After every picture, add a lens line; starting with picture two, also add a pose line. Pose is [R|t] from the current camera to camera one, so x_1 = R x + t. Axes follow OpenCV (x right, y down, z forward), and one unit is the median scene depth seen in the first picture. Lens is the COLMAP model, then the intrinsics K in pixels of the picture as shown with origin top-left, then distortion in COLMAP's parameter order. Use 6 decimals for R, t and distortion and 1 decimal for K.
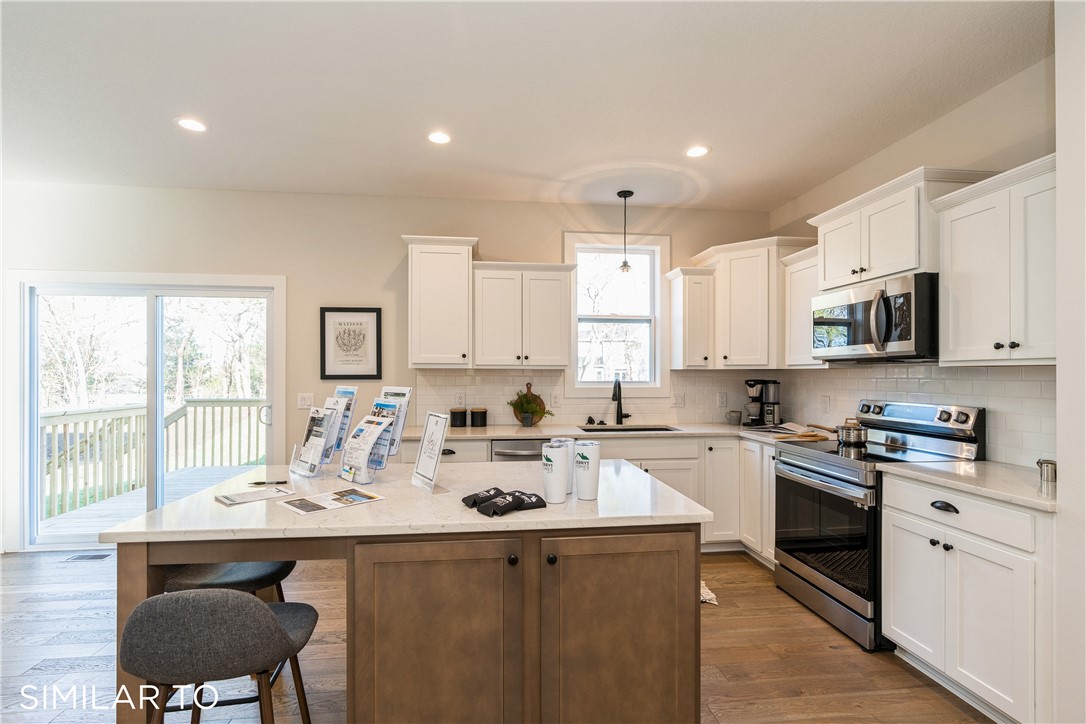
lens RADIAL K [[492.8, 0, 543.0], [0, 492.8, 372.2], [0, 0, 1]] dist [-0.000505, 0.000184]
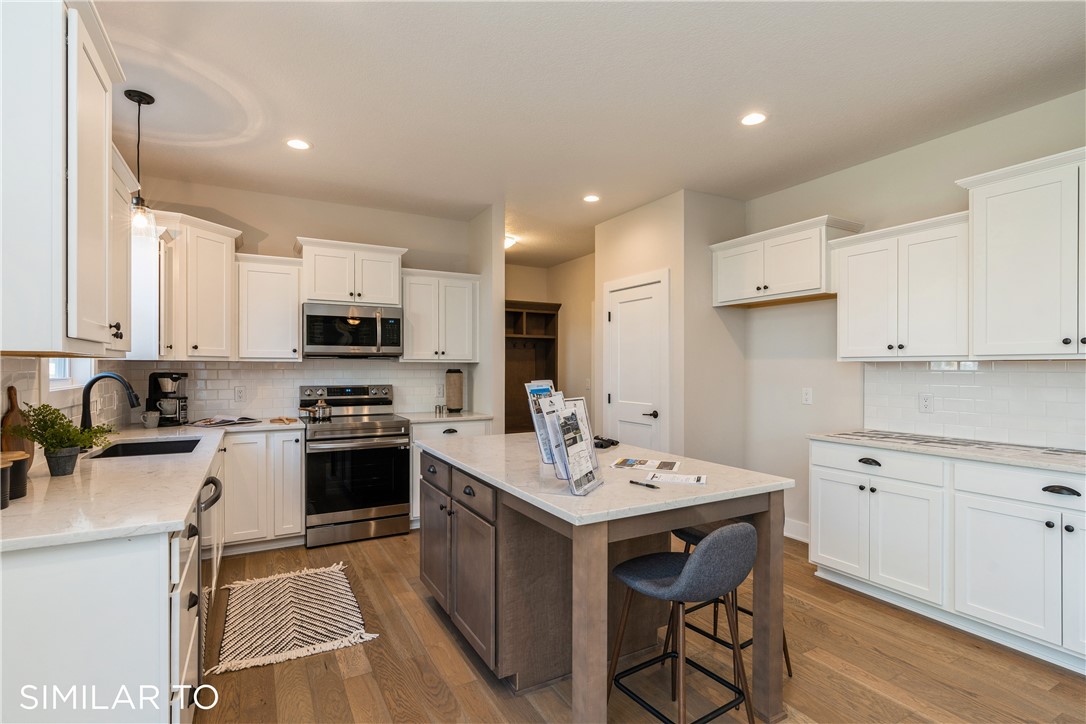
lens RADIAL K [[517.7, 0, 539.1], [0, 517.7, 367.1], [0, 0, 1]] dist [-0.002696, -0.000144]
pose [[-0.377506, -0.002803, 0.926003, -0.685010], [-0.003801, 0.999992, 0.001477, 0.001294], [-0.925999, -0.002962, -0.377513, 0.761999]]
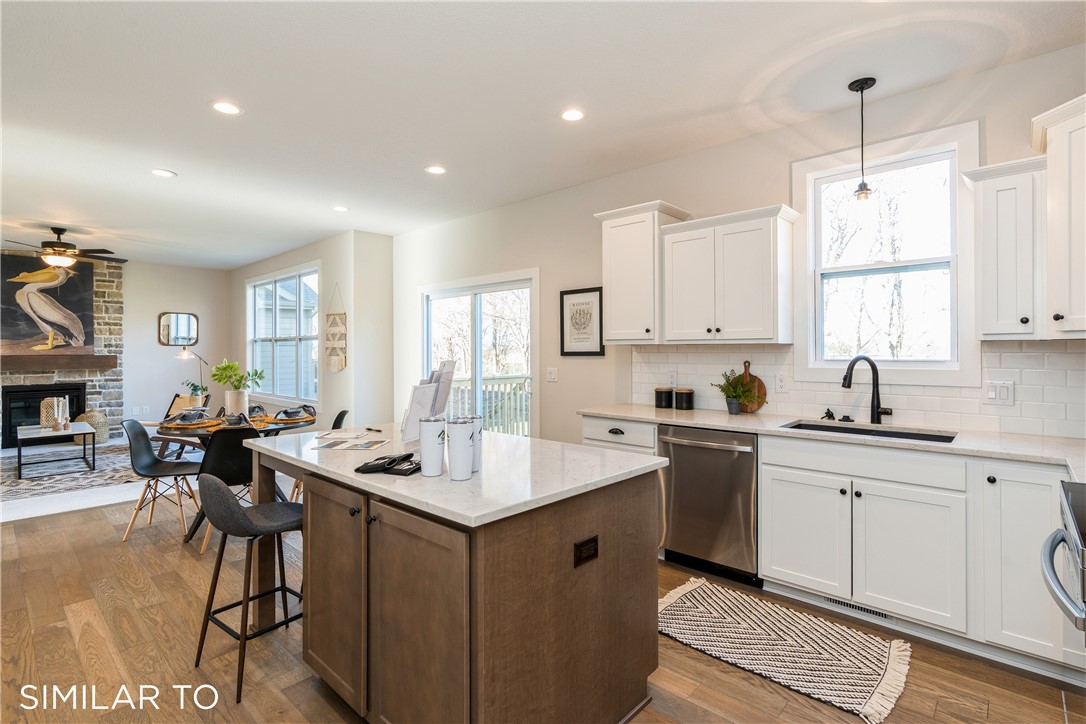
lens RADIAL K [[520.0, 0, 547.3], [0, 520.0, 348.7], [0, 0, 1]] dist [-0.001605, 0.000290]
pose [[0.654572, -0.006624, -0.755970, 0.422240], [0.005410, 0.999977, -0.004077, 0.003467], [0.755980, -0.001422, 0.654593, 0.202254]]
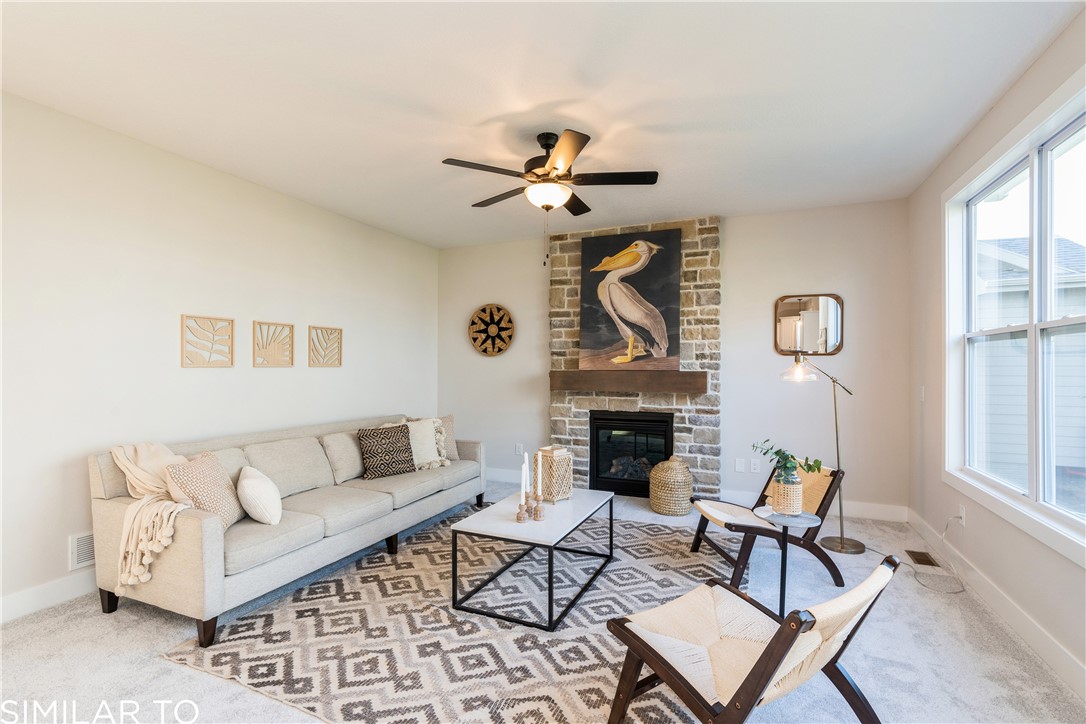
lens RADIAL K [[493.1, 0, 540.7], [0, 493.1, 365.8], [0, 0, 1]] dist [-0.005300, 0.000879]
pose [[-0.498514, -0.002912, -0.866877, -0.976894], [-0.001305, 0.999996, -0.002609, 0.001099], [0.866881, -0.000169, -0.498515, 0.494467]]
